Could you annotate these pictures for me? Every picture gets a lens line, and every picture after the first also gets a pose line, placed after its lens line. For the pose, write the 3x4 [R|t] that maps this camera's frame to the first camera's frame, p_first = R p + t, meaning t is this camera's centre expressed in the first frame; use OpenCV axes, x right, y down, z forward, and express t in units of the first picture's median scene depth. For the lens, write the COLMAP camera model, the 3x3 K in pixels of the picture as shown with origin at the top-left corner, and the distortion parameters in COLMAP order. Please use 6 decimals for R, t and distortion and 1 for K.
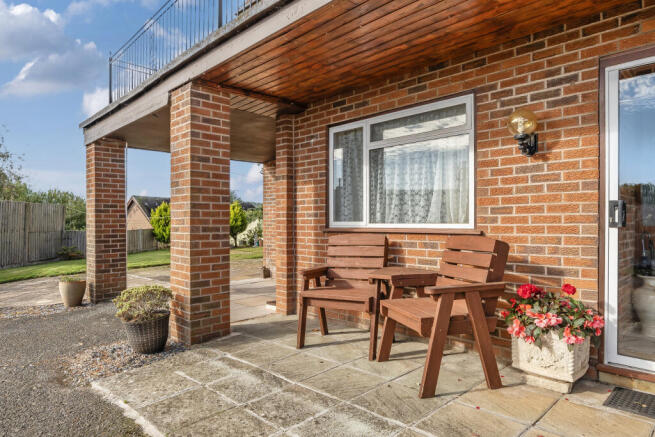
lens RADIAL K [[404.8, 0, 327.5], [0, 404.8, 218.5], [0, 0, 1]] dist [-0.006577, -0.000377]
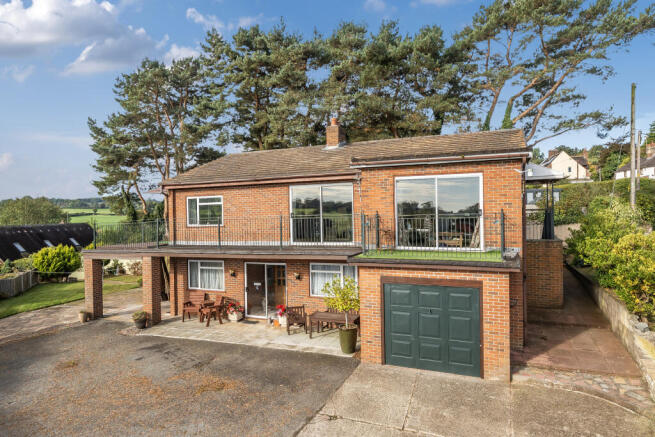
lens RADIAL K [[404.8, 0, 327.5], [0, 404.8, 218.5], [0, 0, 1]] dist [-0.006577, -0.000377]
pose [[0.924407, -0.021195, 0.380818, -0.244461], [0.019576, 0.999775, 0.008124, -0.707381], [-0.380905, -0.000055, 0.924614, -3.199720]]
